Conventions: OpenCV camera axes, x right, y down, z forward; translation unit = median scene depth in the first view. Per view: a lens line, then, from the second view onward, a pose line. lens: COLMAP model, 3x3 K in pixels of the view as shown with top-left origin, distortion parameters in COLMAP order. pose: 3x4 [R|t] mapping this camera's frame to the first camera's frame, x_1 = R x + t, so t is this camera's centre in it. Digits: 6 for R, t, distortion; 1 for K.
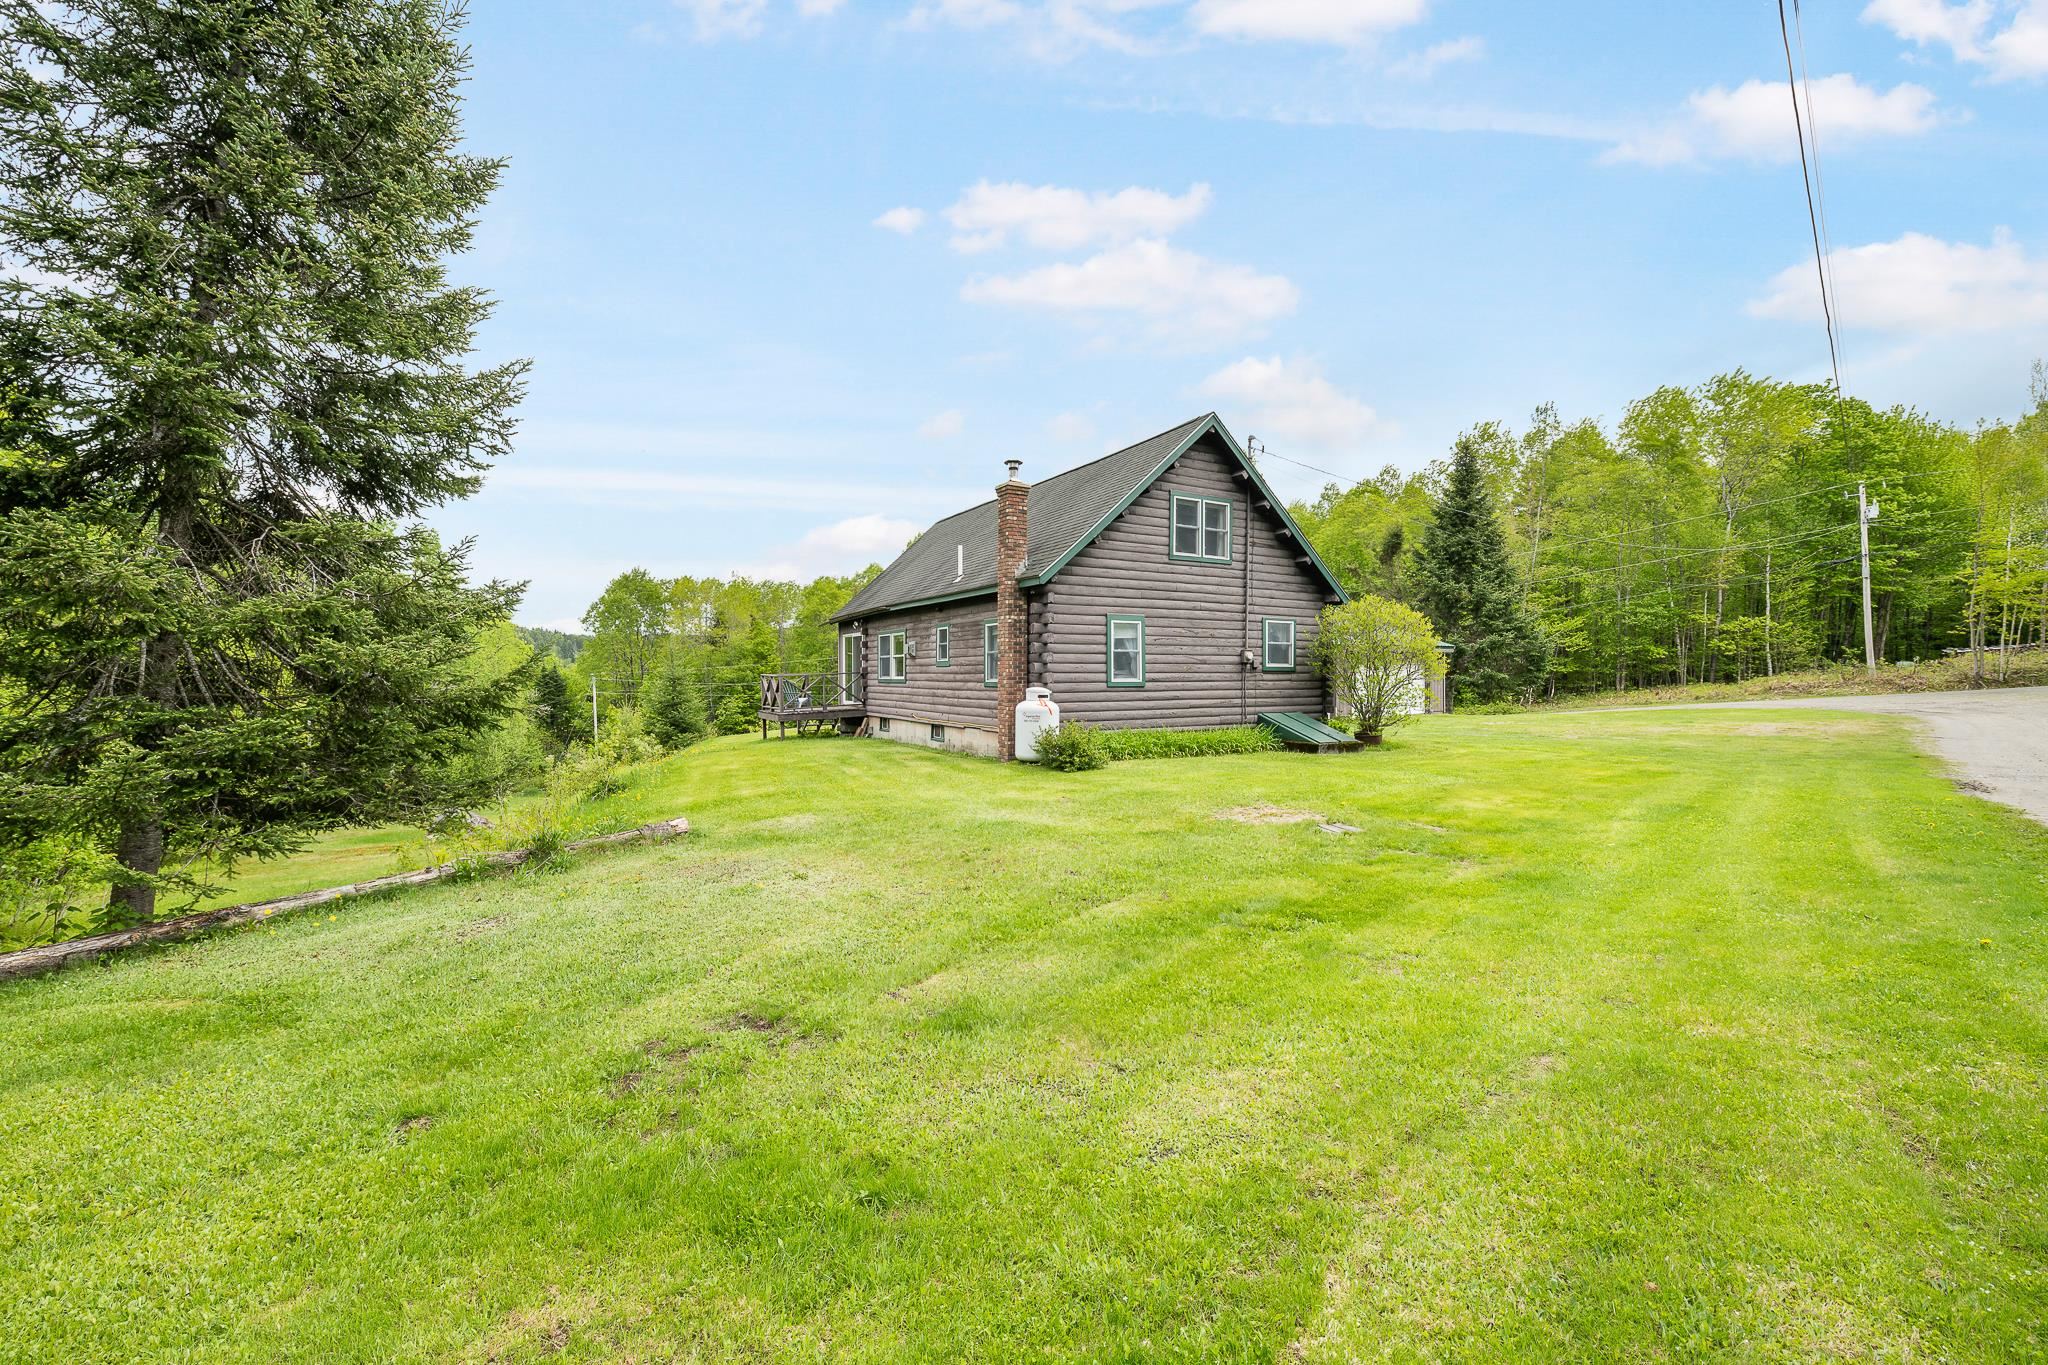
lens RADIAL K [[829.7, 0, 1022.6], [0, 829.7, 678.5], [0, 0, 1]] dist [-0.003915, -0.000057]
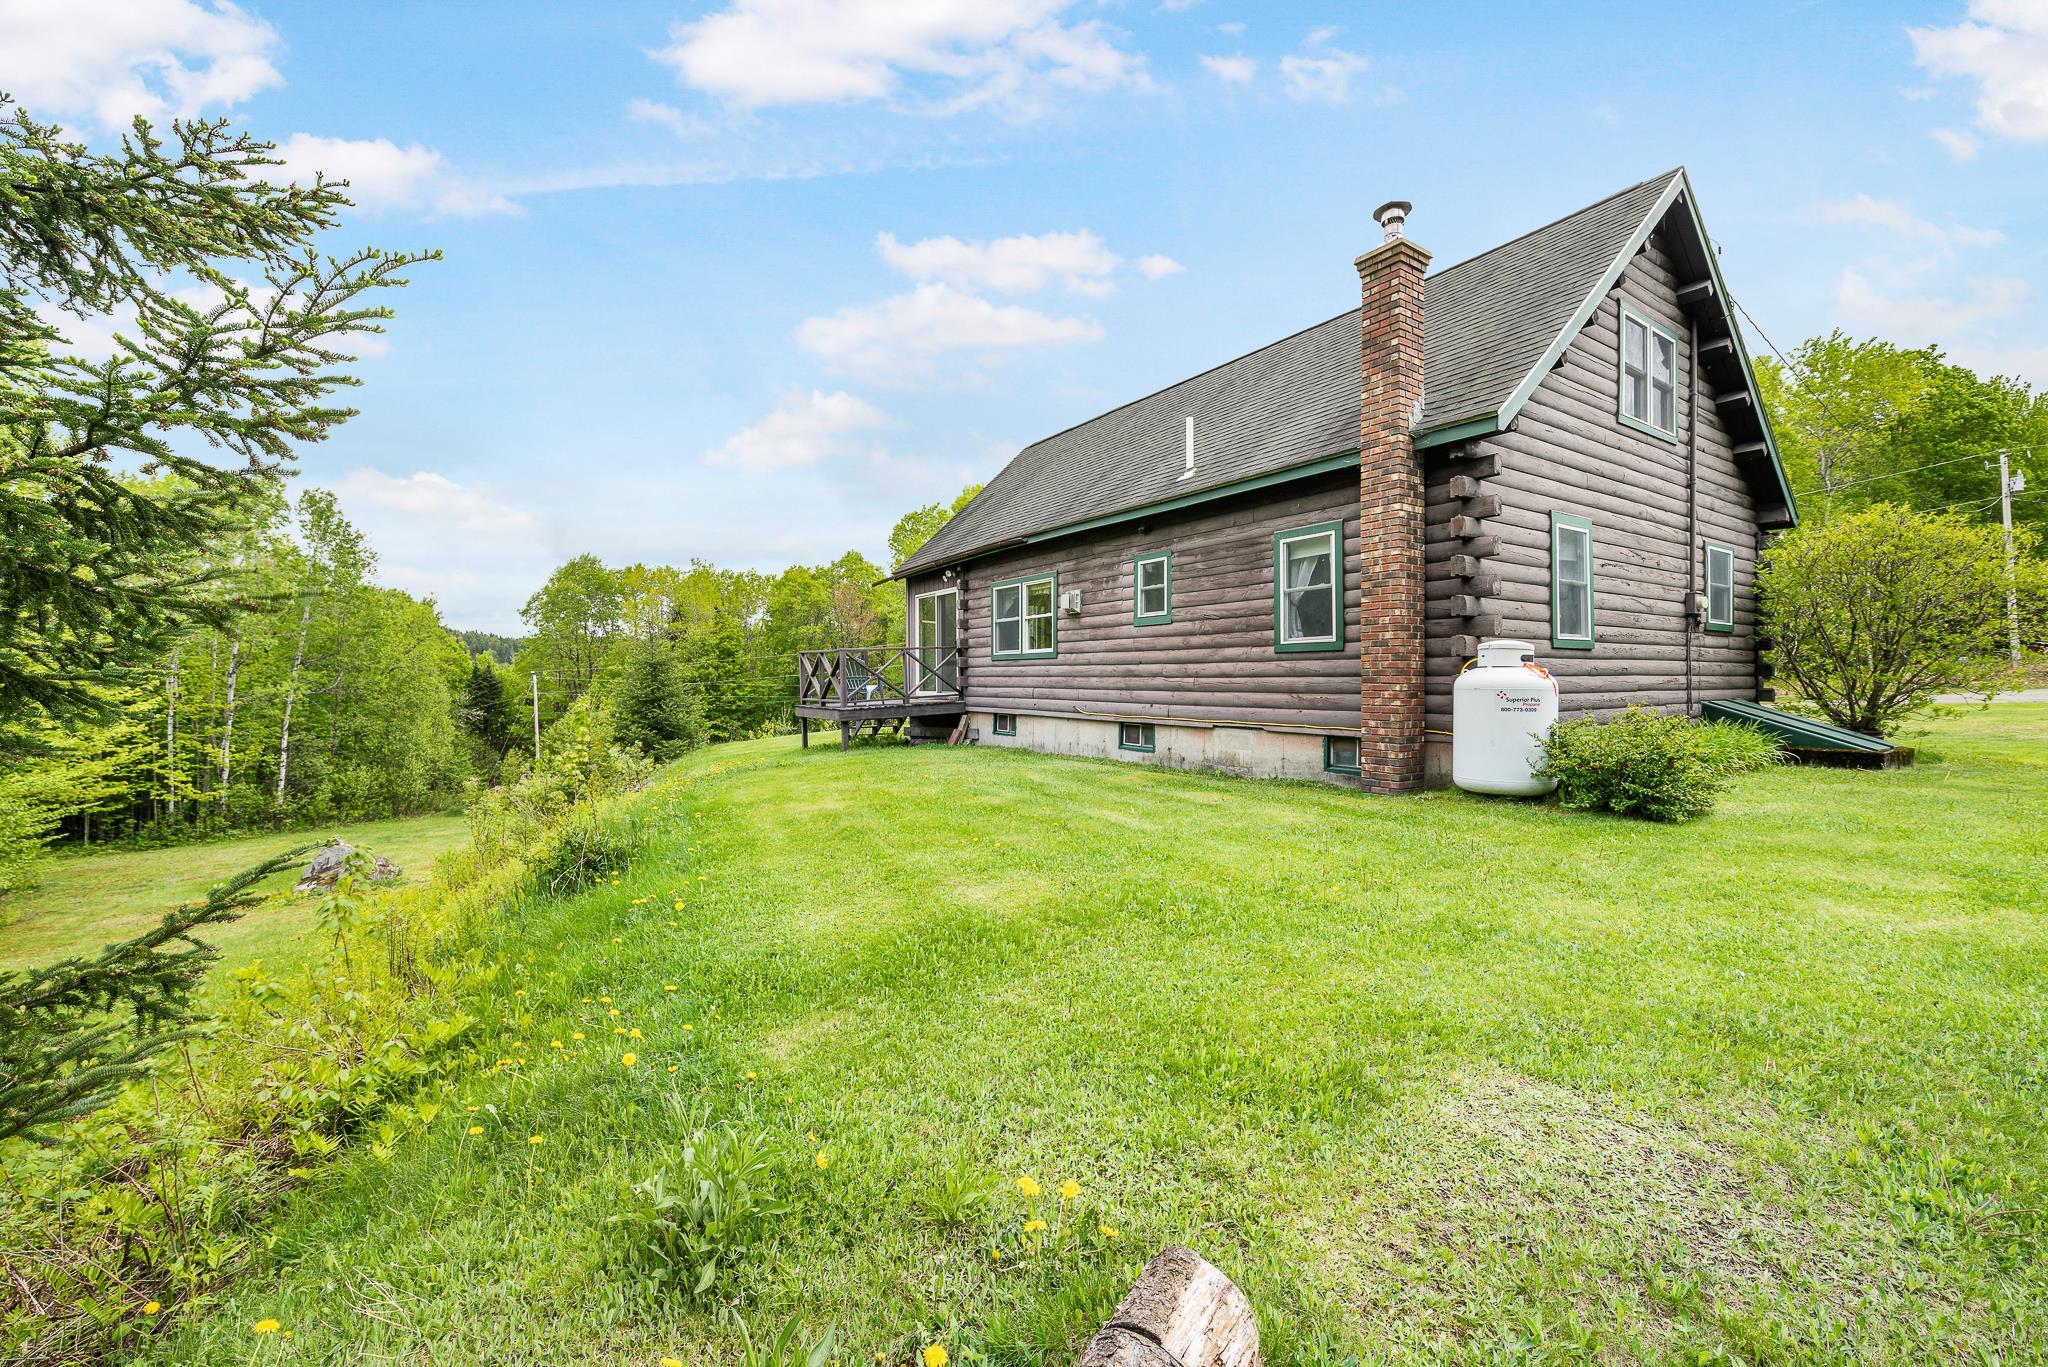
lens RADIAL K [[829.7, 0, 1022.6], [0, 829.7, 679.5], [0, 0, 1]] dist [-0.003915, -0.000057]
pose [[0.998380, -0.001312, 0.056891, -0.194680], [0.001567, 0.999989, -0.004437, 0.023490], [-0.056885, 0.004519, 0.998371, 0.361177]]
